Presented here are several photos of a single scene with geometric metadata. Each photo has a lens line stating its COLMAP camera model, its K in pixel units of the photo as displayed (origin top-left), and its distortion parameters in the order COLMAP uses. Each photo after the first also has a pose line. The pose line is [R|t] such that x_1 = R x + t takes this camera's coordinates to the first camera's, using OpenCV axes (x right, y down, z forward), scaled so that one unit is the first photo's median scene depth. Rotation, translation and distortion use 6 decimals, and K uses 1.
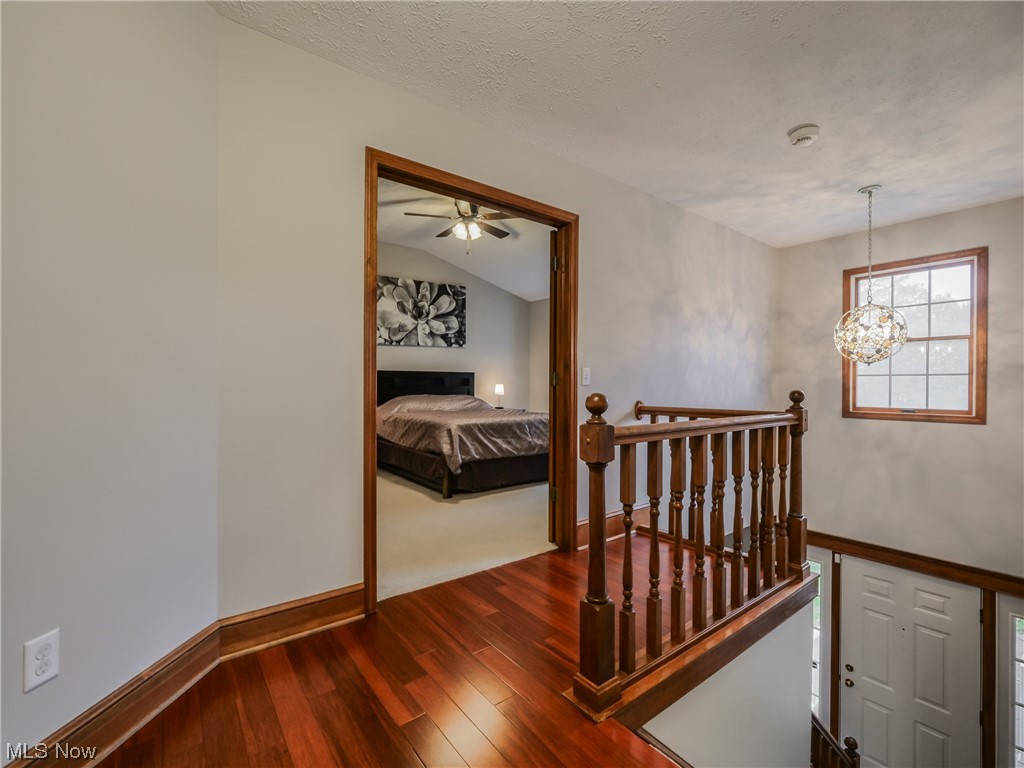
lens RADIAL K [[449.2, 0, 513.4], [0, 449.2, 384.0], [0, 0, 1]] dist [-0.003232, 0.000432]
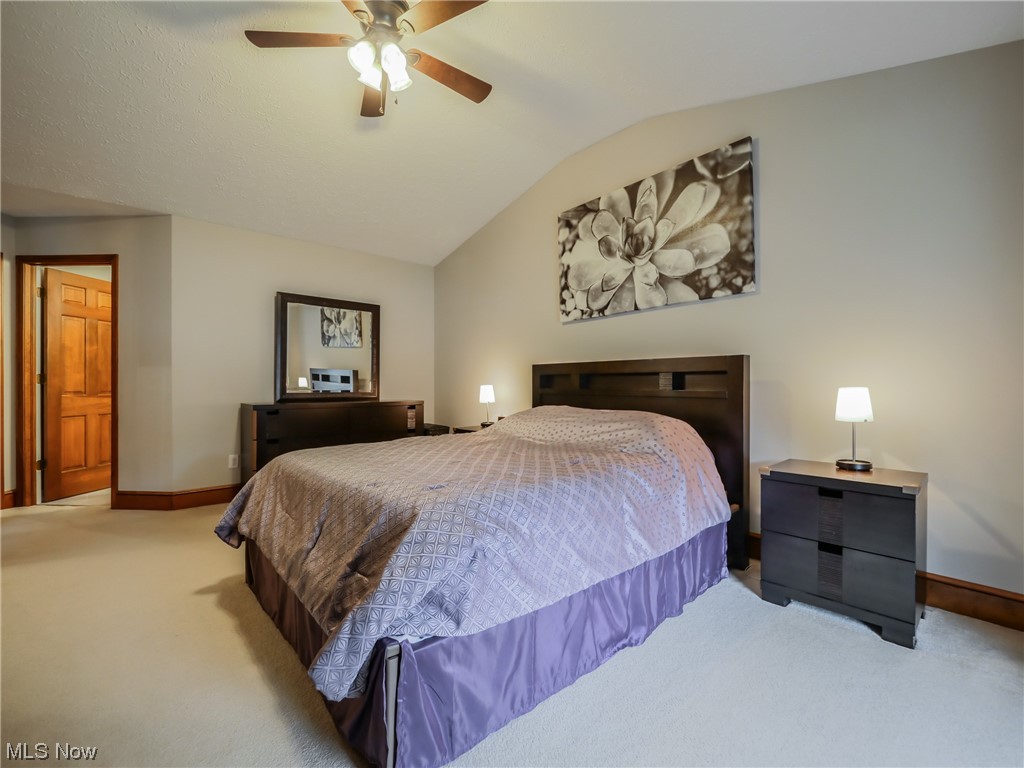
lens RADIAL K [[449.2, 0, 511.2], [0, 449.2, 384.0], [0, 0, 1]] dist [-0.003232, 0.000432]
pose [[0.060224, -0.007677, -0.998155, 0.285128], [-0.005712, 0.999951, -0.008035, 0.002680], [0.998169, 0.006185, 0.060177, 0.824500]]
